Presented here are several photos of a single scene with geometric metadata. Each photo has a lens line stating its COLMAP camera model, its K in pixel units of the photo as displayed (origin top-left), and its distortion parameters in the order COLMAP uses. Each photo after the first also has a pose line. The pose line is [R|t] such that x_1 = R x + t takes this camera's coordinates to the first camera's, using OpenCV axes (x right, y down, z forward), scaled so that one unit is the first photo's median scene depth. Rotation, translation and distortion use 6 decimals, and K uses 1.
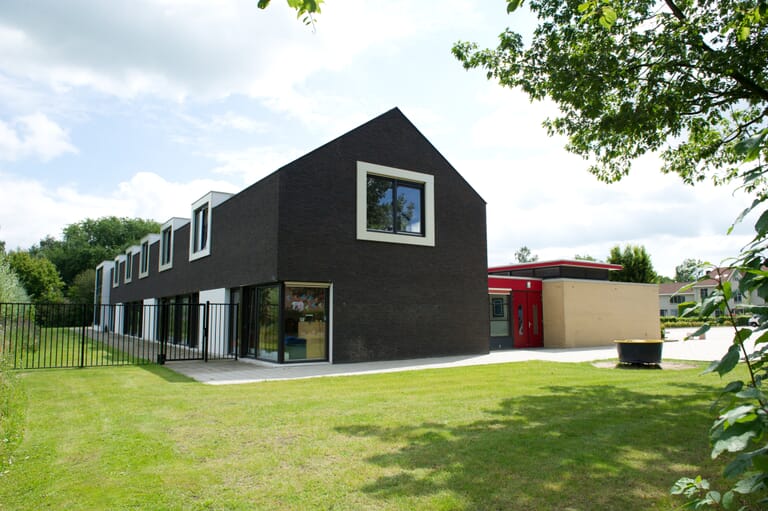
lens RADIAL K [[531.3, 0, 384.0], [0, 531.3, 255.5], [0, 0, 1]] dist [-0.059959, -0.002002]
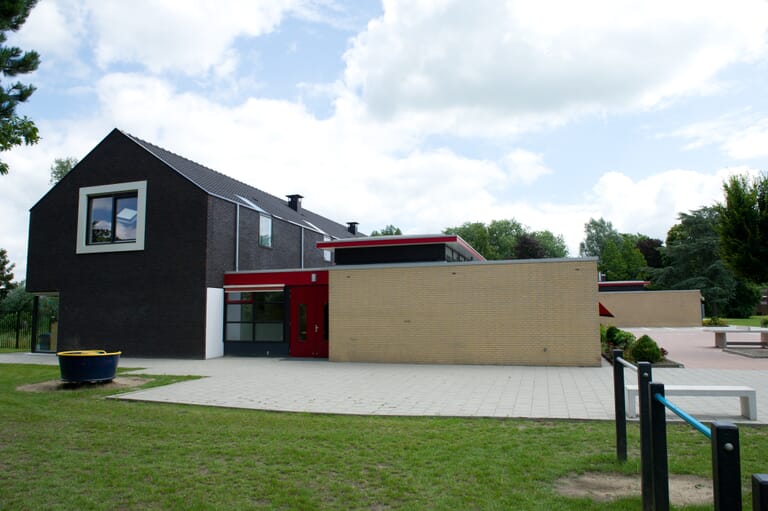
lens RADIAL K [[531.3, 0, 384.0], [0, 531.3, 255.5], [0, 0, 1]] dist [-0.059959, -0.002002]
pose [[0.624634, -0.082868, -0.776508, 1.176489], [0.099614, 0.994686, -0.026021, 0.066404], [0.774538, -0.061098, 0.629569, 0.725329]]
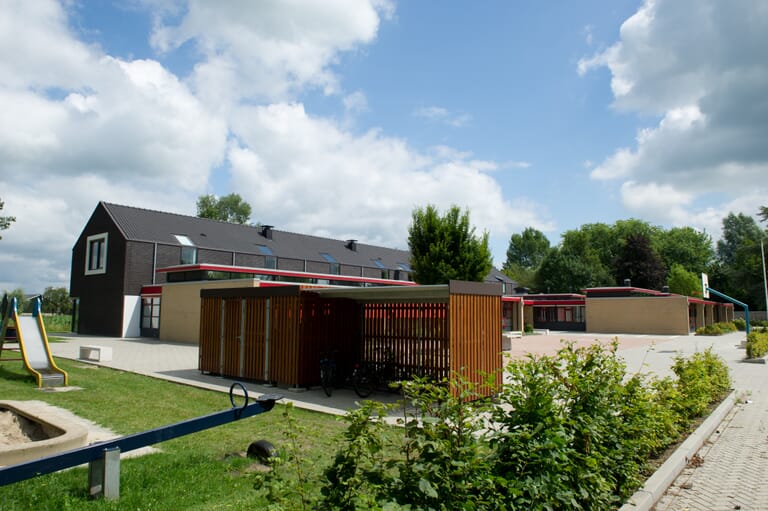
lens RADIAL K [[531.3, 0, 384.0], [0, 531.3, 255.5], [0, 0, 1]] dist [-0.059959, -0.002002]
pose [[0.269367, -0.096746, -0.958166, 2.015591], [0.105978, 0.991876, -0.070356, 0.145089], [0.957189, -0.082593, 0.277432, 1.416764]]
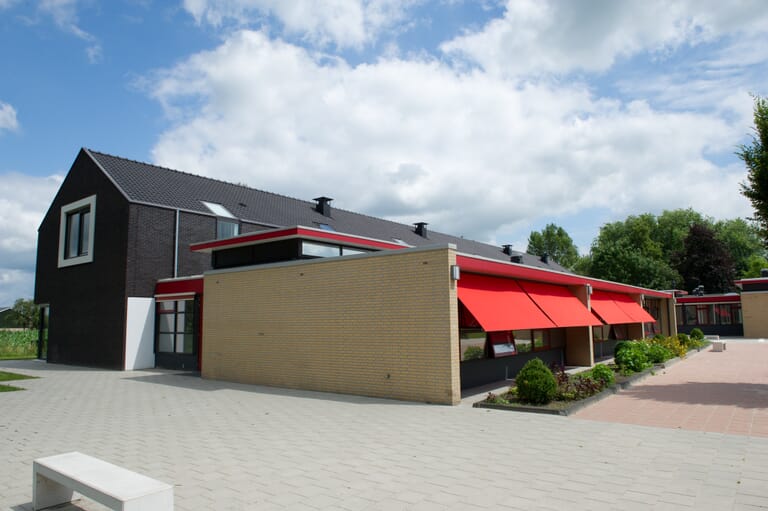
lens RADIAL K [[531.3, 0, 384.0], [0, 531.3, 255.5], [0, 0, 1]] dist [-0.059959, -0.002002]
pose [[0.303056, -0.114973, -0.946012, 1.258870], [0.125785, 0.988836, -0.079882, 0.127009], [0.944635, -0.094785, 0.314135, 1.230938]]
